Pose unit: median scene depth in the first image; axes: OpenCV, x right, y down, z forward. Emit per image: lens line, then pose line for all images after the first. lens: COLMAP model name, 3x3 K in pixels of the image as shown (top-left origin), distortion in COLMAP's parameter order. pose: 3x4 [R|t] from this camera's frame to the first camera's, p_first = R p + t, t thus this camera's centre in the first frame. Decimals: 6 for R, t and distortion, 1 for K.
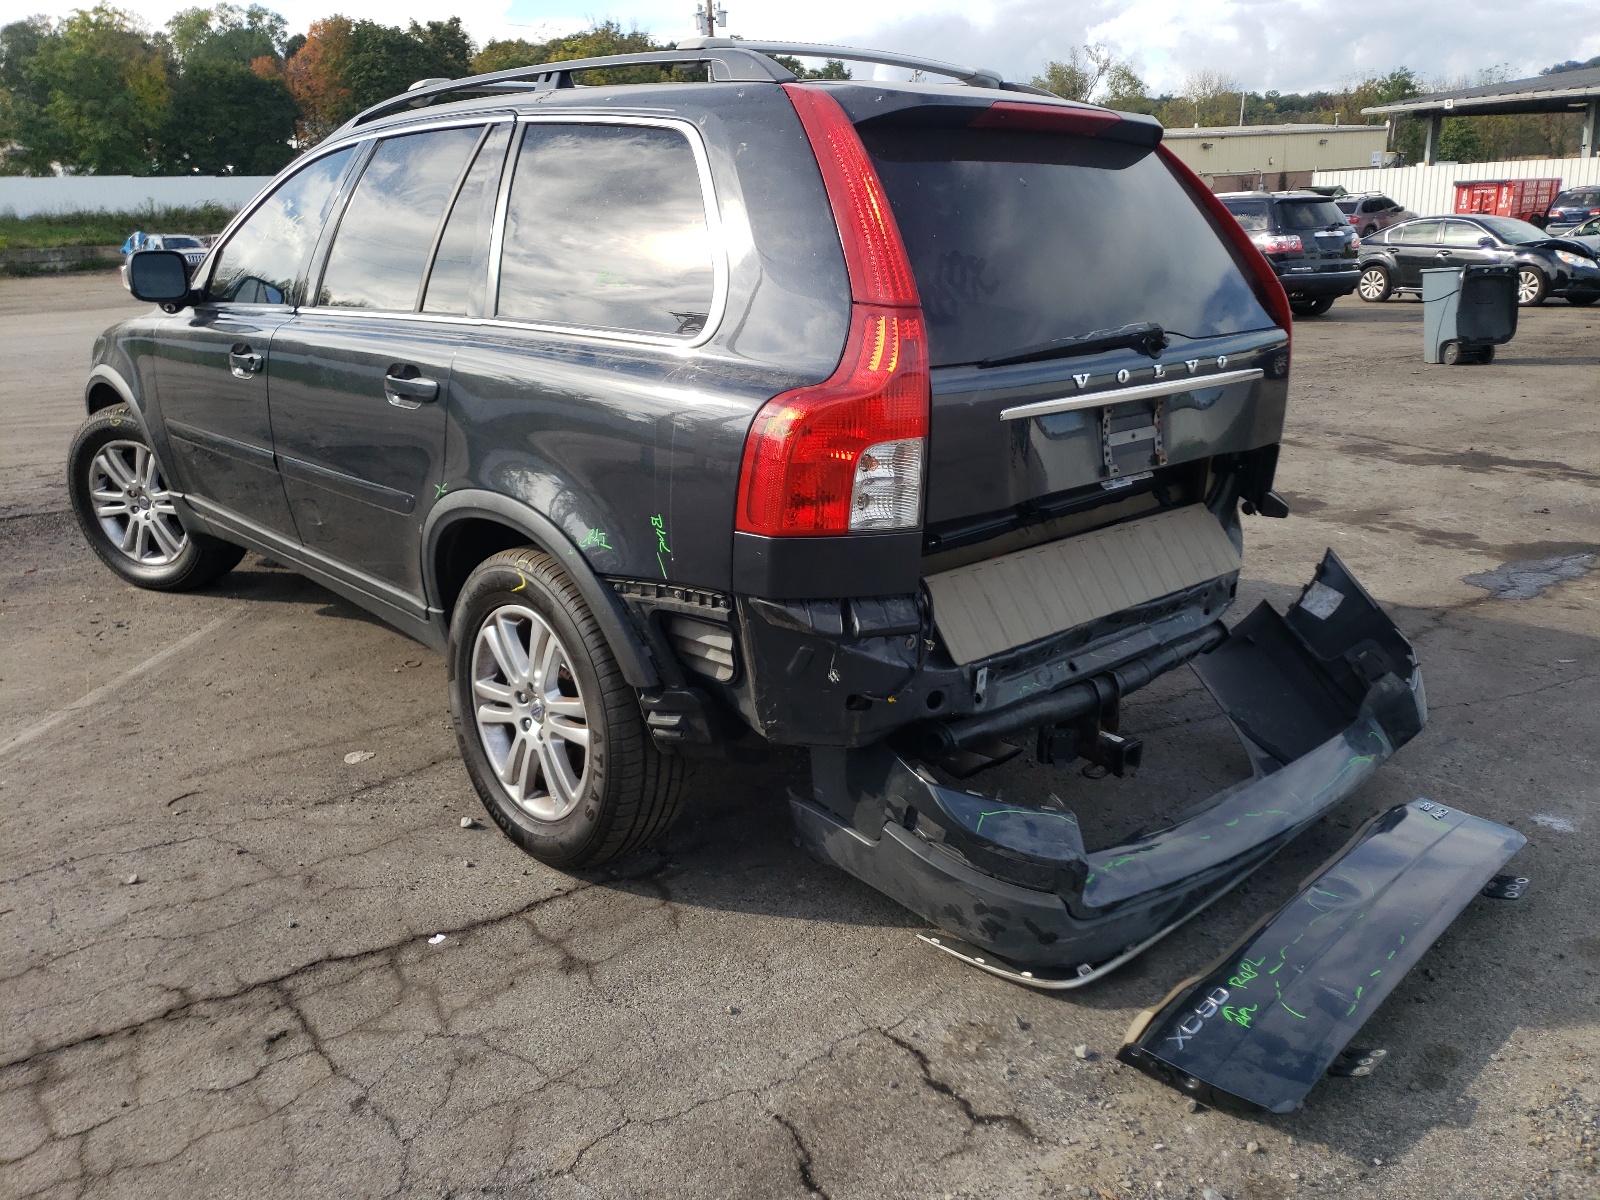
lens RADIAL K [[1198.1, 0, 800.0], [0, 1198.1, 600.0], [0, 0, 1]] dist [-0.001661, -0.001639]
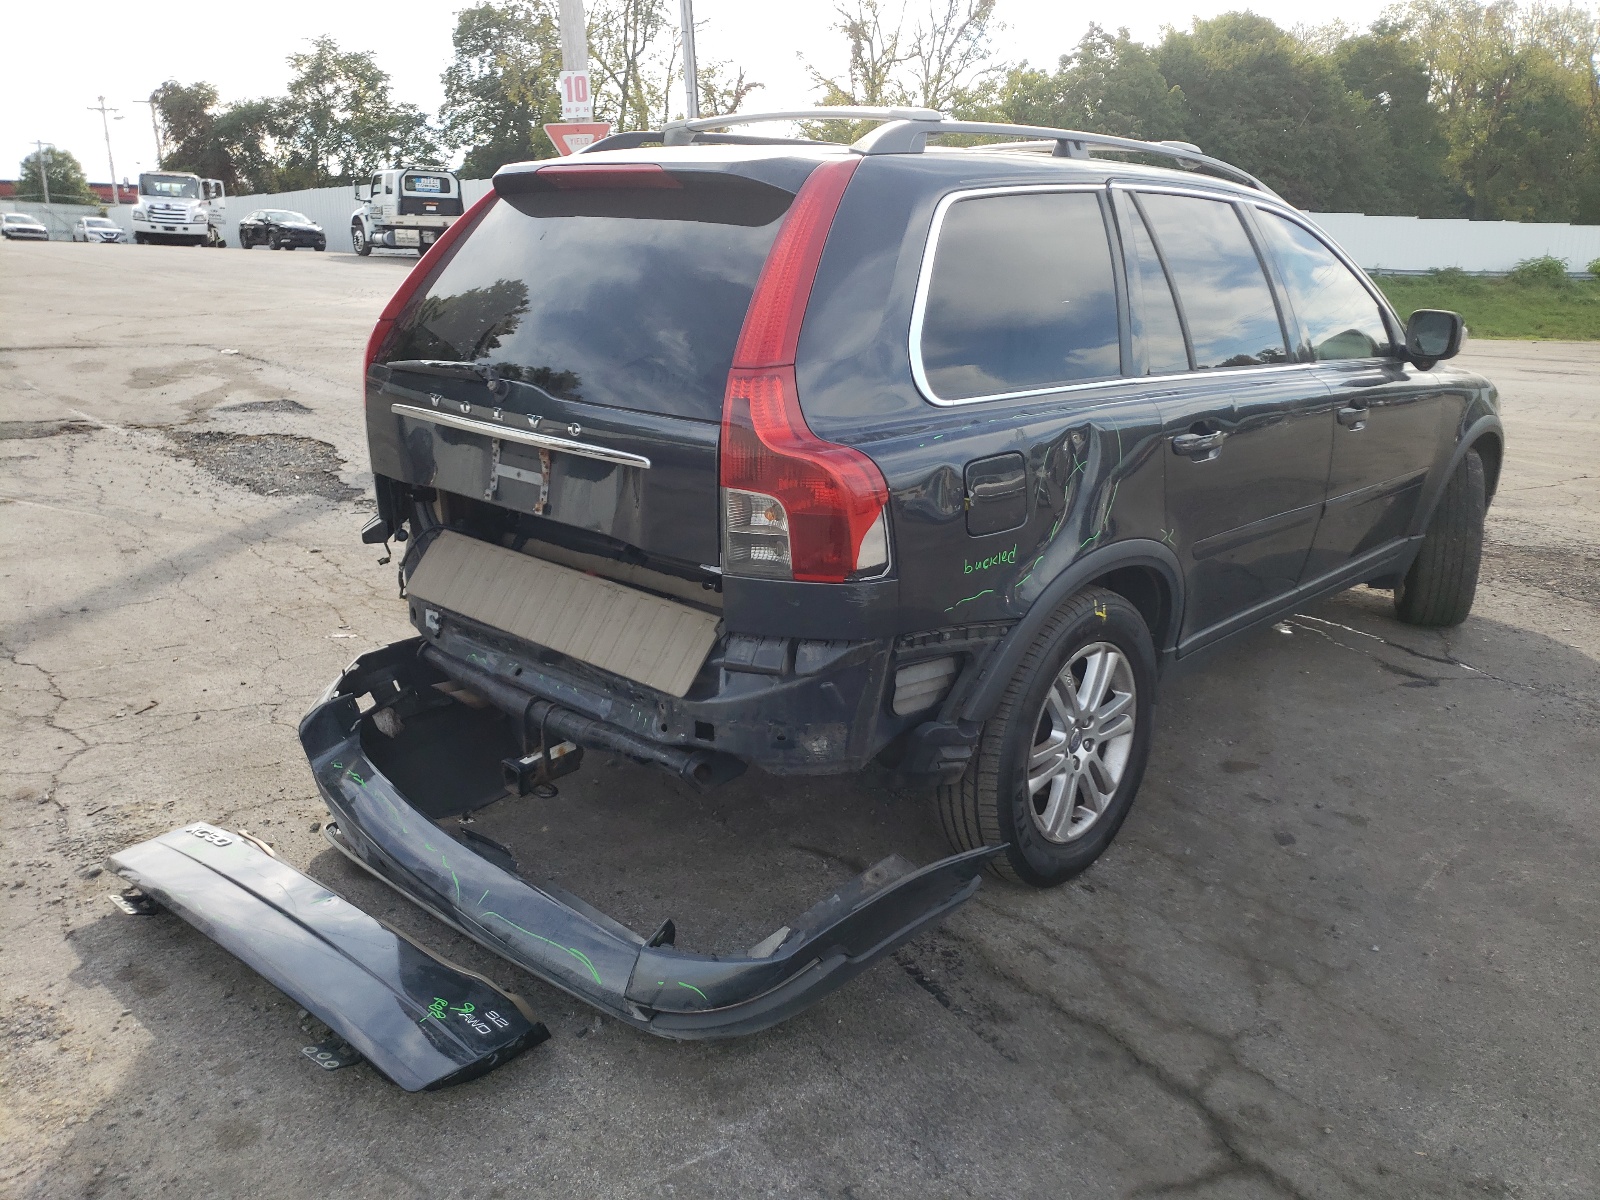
lens RADIAL K [[1198.1, 0, 800.0], [0, 1198.1, 600.0], [0, 0, 1]] dist [-0.001661, -0.001639]
pose [[0.113878, 0.307299, -0.944775, 1.329229], [-0.294387, 0.918691, 0.263331, -0.384536], [0.948877, 0.248142, 0.195083, 1.063112]]
